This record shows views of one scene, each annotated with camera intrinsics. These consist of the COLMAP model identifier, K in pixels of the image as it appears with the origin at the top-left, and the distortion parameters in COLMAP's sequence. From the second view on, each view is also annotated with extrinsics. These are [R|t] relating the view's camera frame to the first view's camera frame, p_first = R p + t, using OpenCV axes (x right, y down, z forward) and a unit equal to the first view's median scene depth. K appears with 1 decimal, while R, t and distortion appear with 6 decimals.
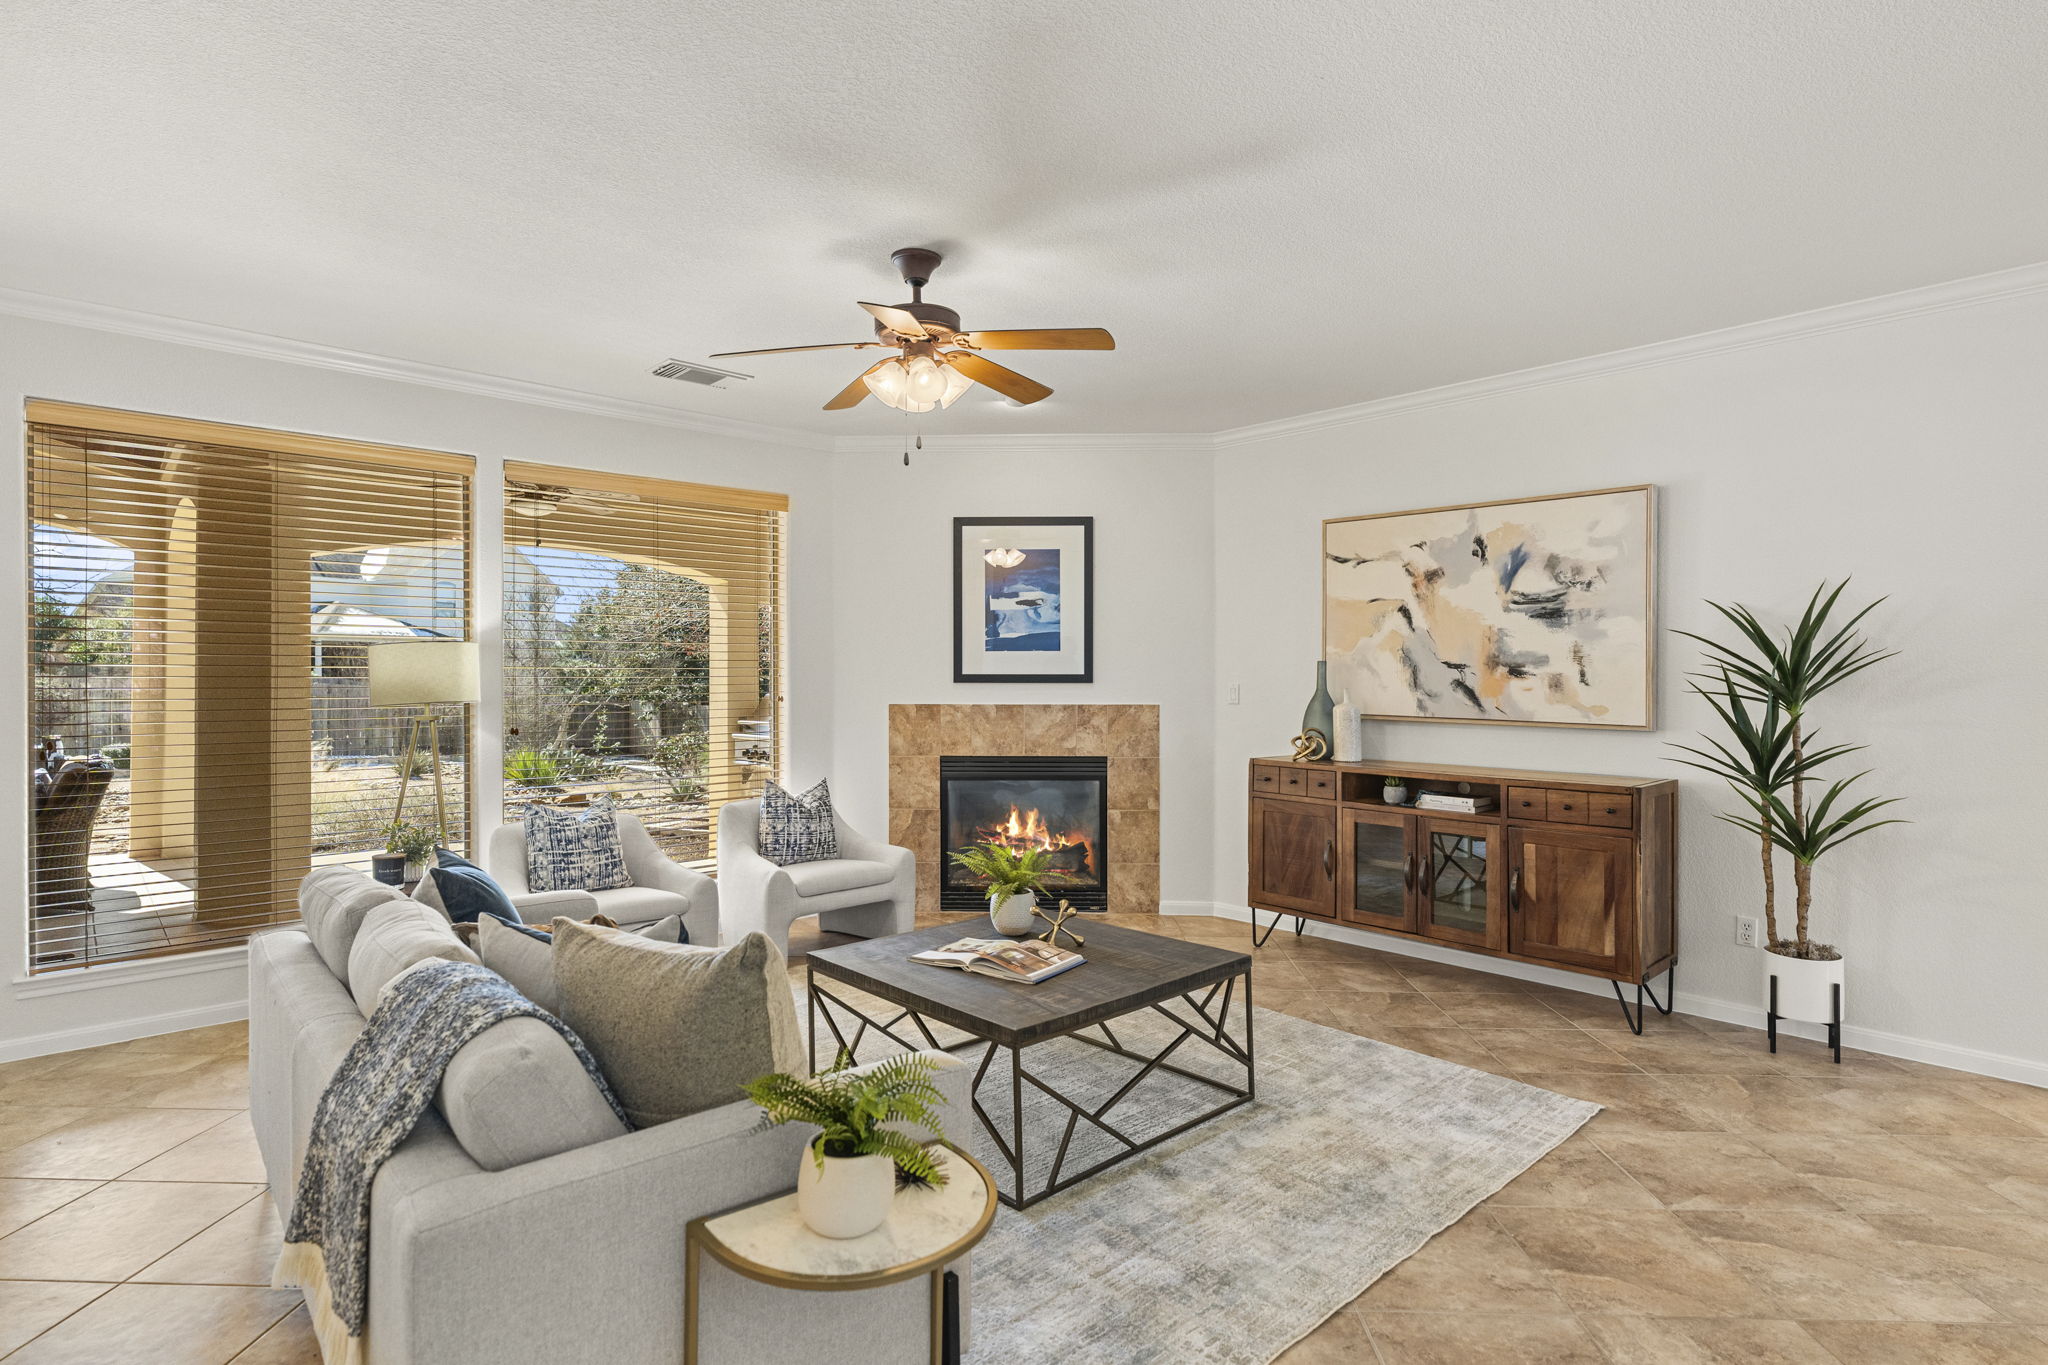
lens RADIAL K [[1030.0, 0, 1033.0], [0, 1030.0, 672.7], [0, 0, 1]] dist [-0.000451, 0.006591]
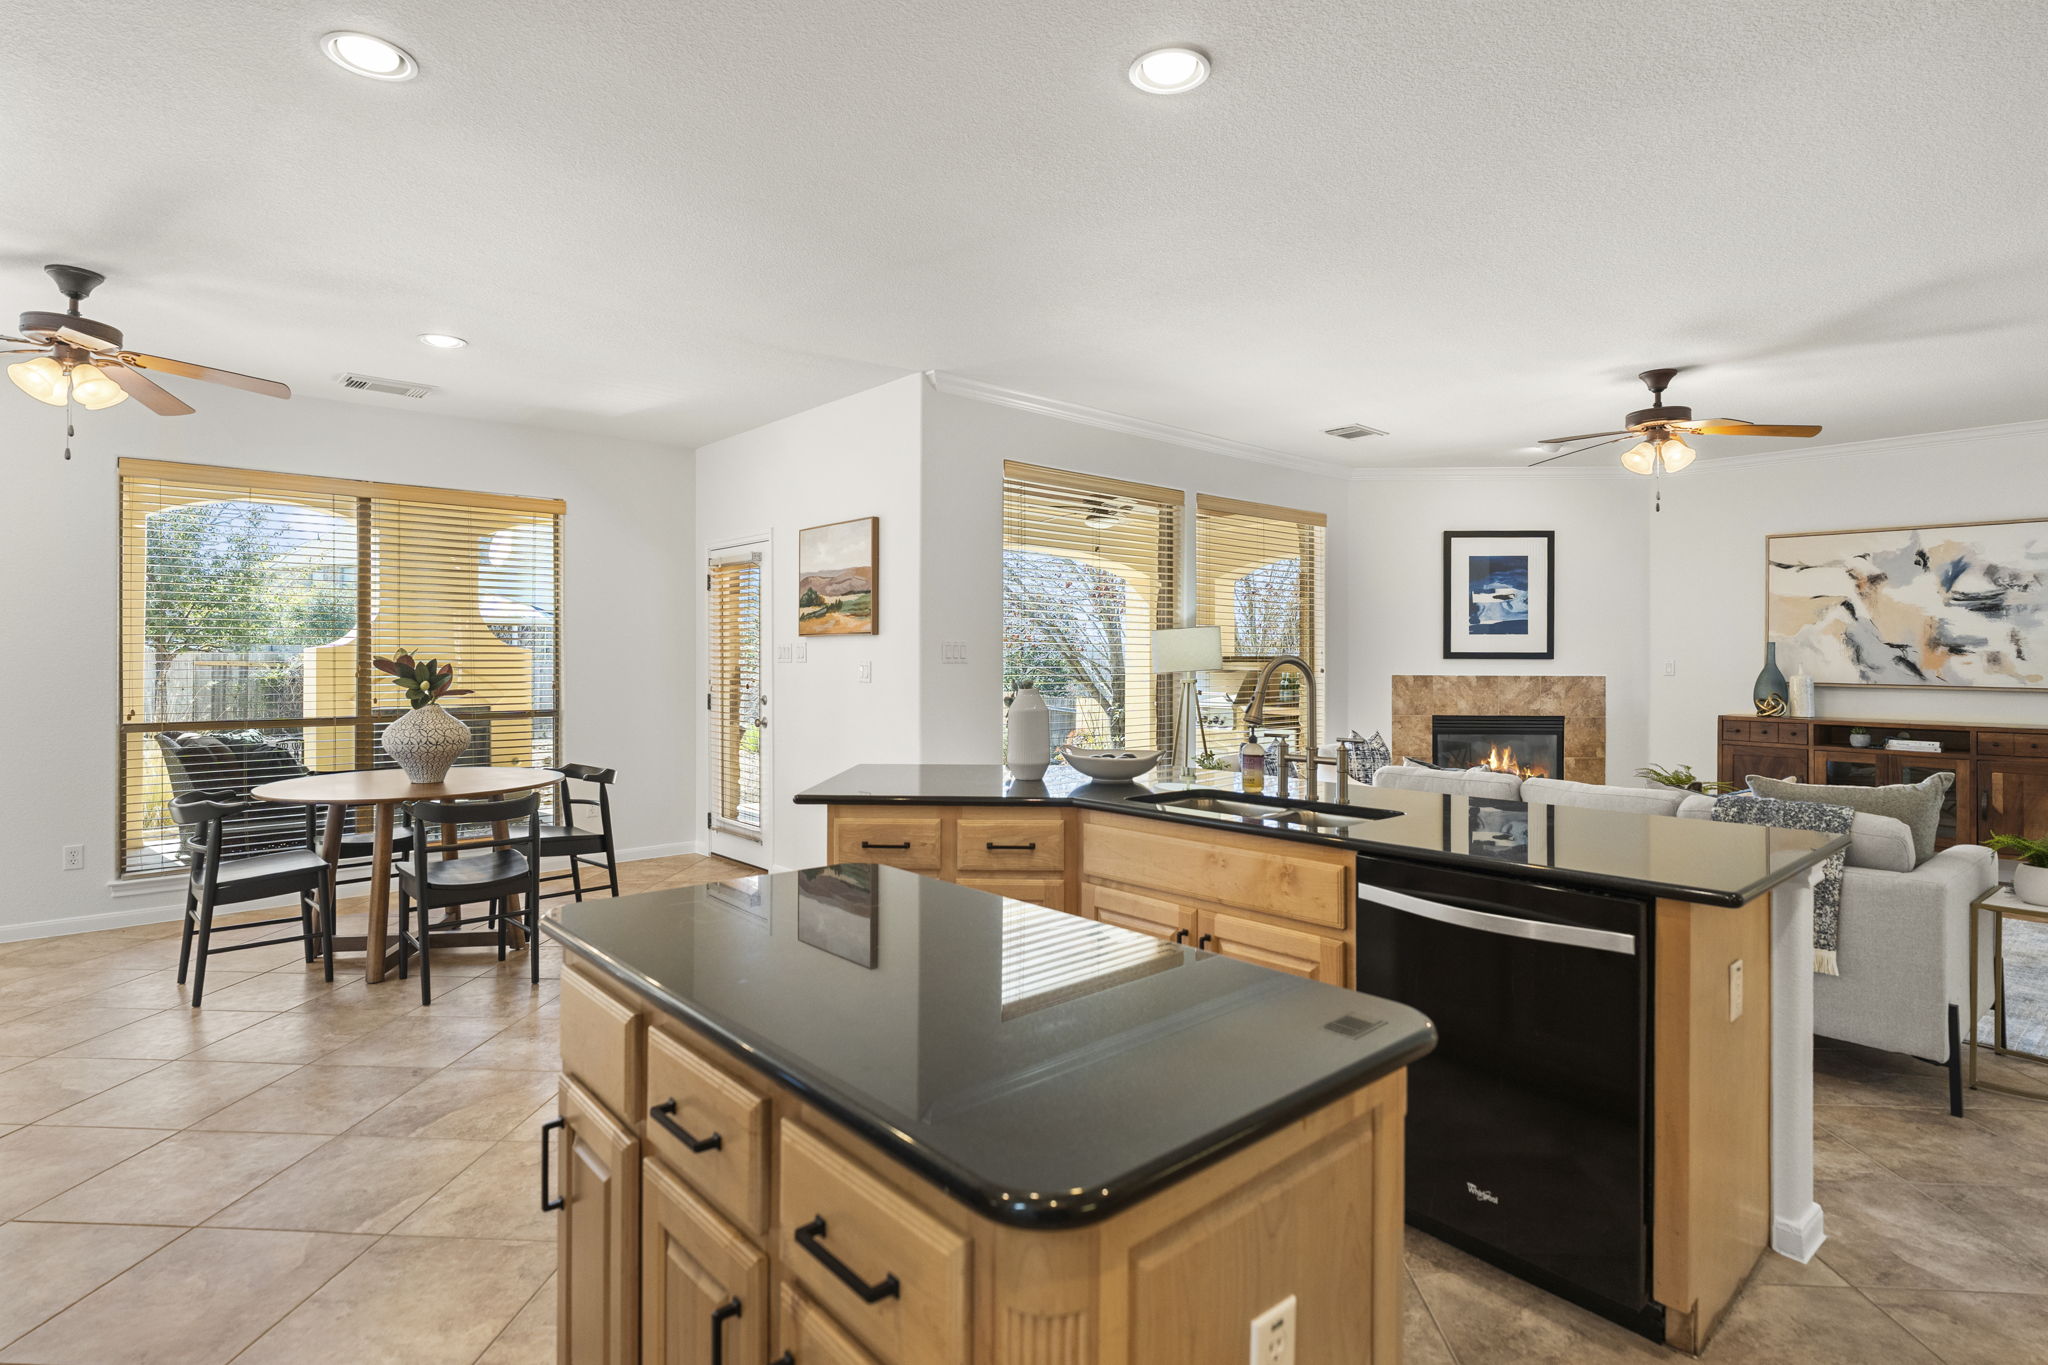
lens RADIAL K [[1030.0, 0, 1033.0], [0, 1030.0, 672.7], [0, 0, 1]] dist [-0.000451, 0.006591]
pose [[0.999907, 0.002208, -0.013462, -0.677859], [-0.001980, 0.999855, 0.016912, 0.007308], [0.013497, -0.016883, 0.999766, -0.355559]]
